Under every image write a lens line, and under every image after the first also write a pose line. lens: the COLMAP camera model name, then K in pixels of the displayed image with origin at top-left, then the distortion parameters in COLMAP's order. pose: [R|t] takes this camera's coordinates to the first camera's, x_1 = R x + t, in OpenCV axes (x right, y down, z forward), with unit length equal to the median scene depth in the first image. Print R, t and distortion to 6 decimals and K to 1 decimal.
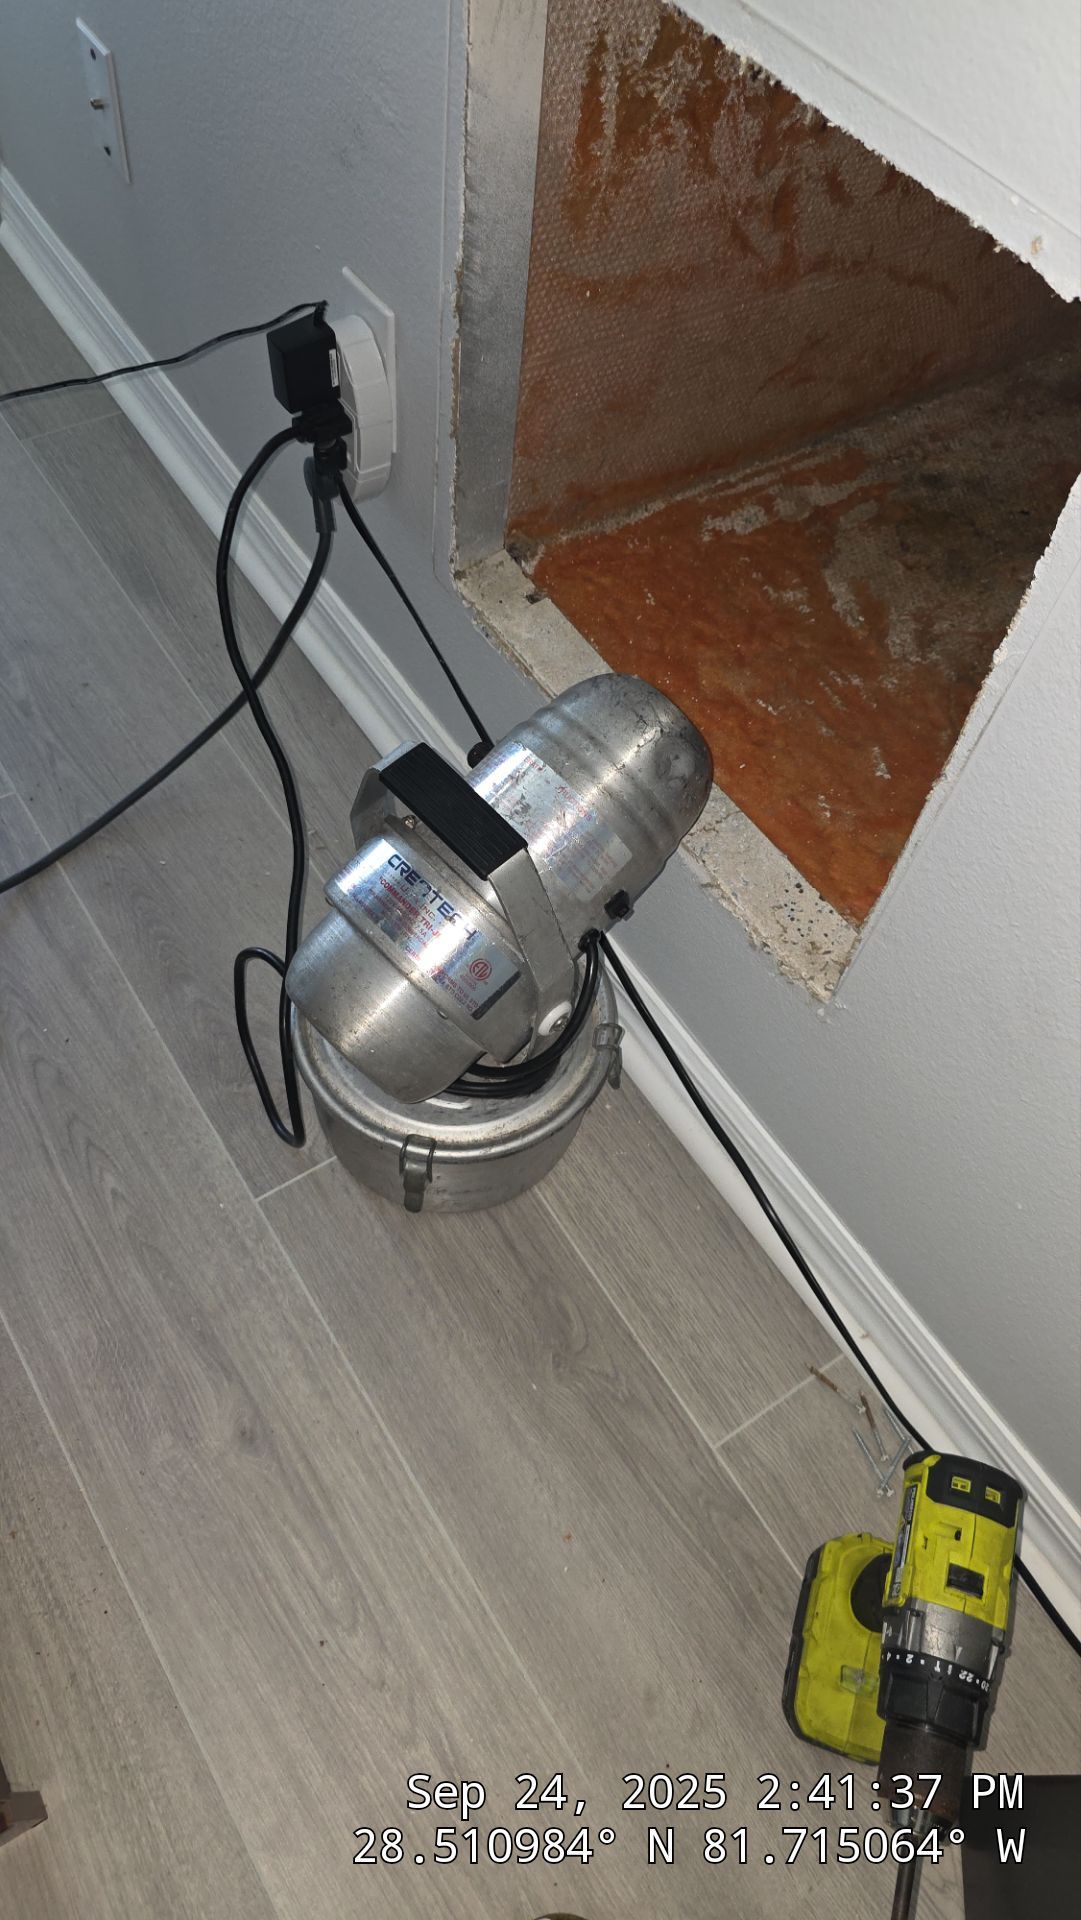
lens RADIAL K [[1329.0, 0, 545.8], [0, 1329.0, 965.5], [0, 0, 1]] dist [0.032389, -0.026131]
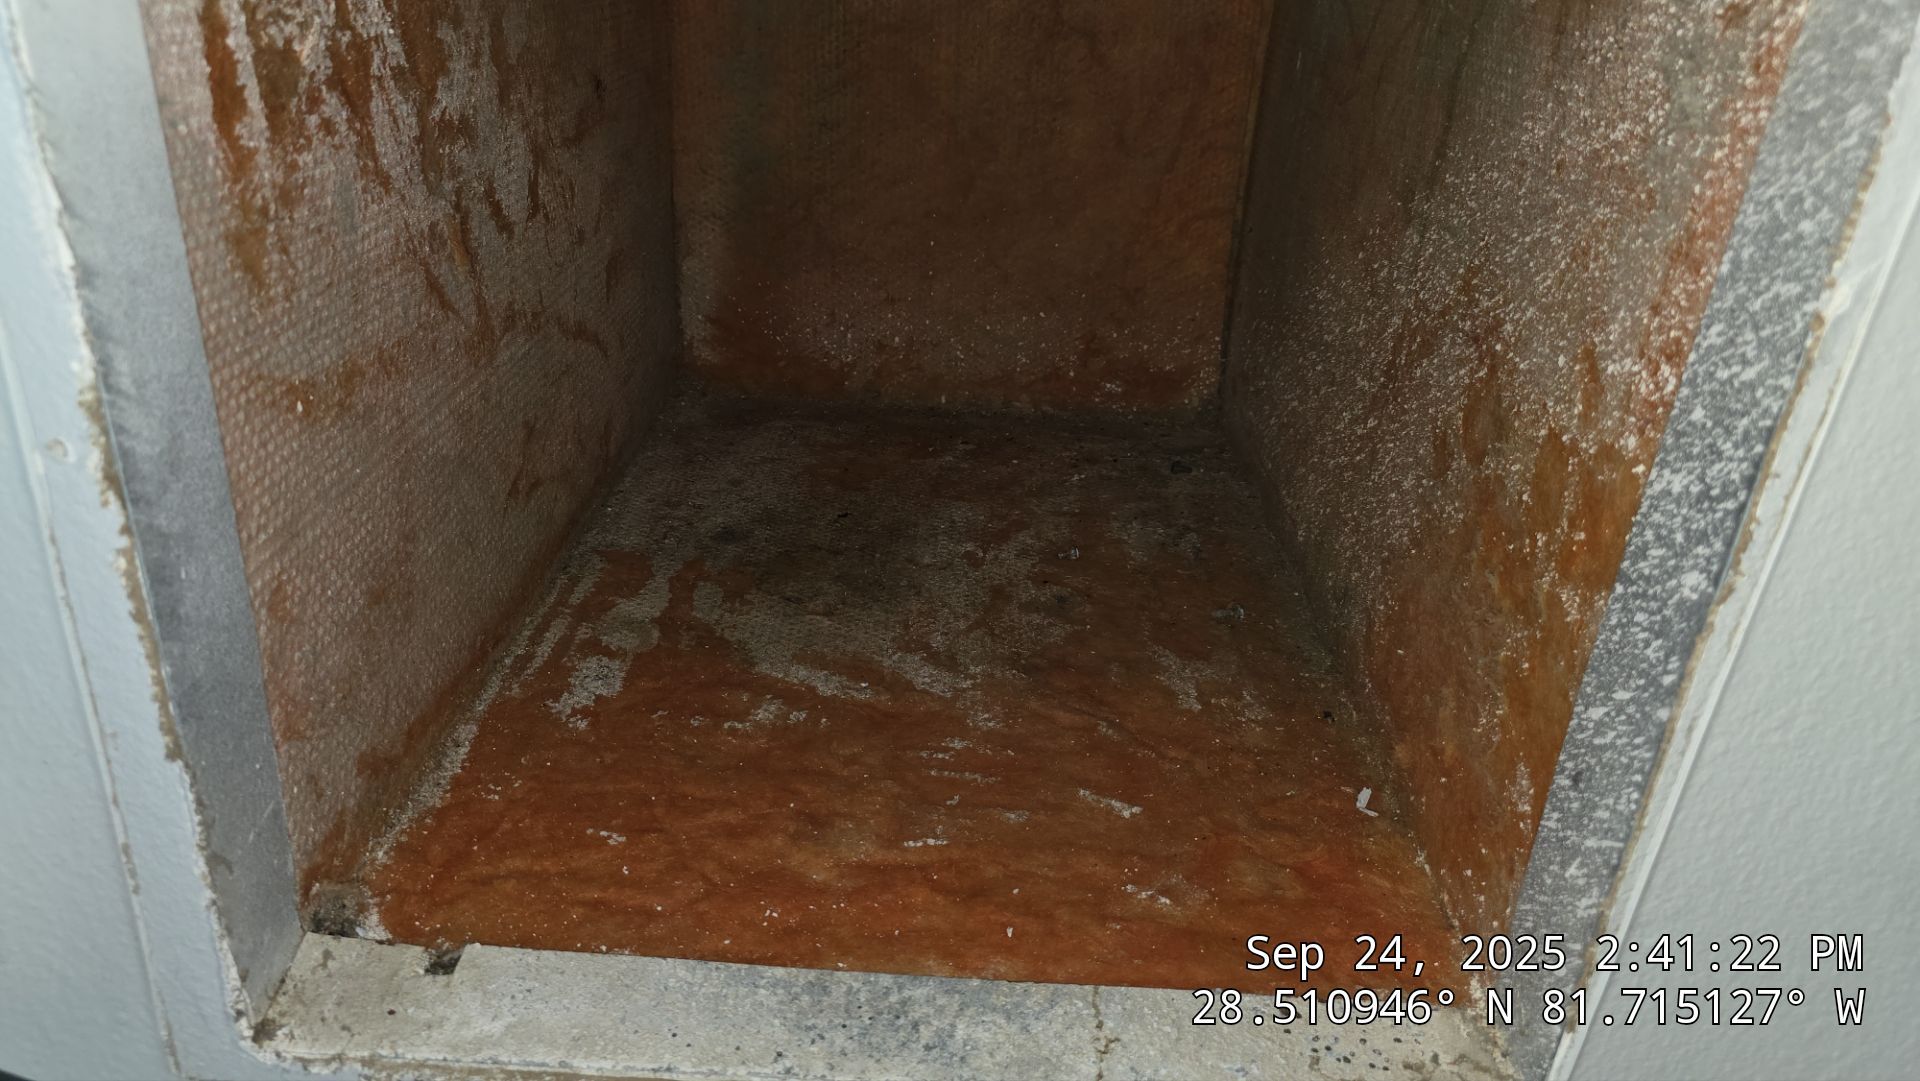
lens RADIAL K [[1329.0, 0, 954.9], [0, 1329.0, 531.8], [0, 0, 1]] dist [0.032389, -0.026131]
pose [[0.583055, -0.400922, 0.706617, -0.186364], [0.677286, 0.720223, -0.150211, -0.191273], [-0.448699, 0.566163, 0.691469, 0.491287]]
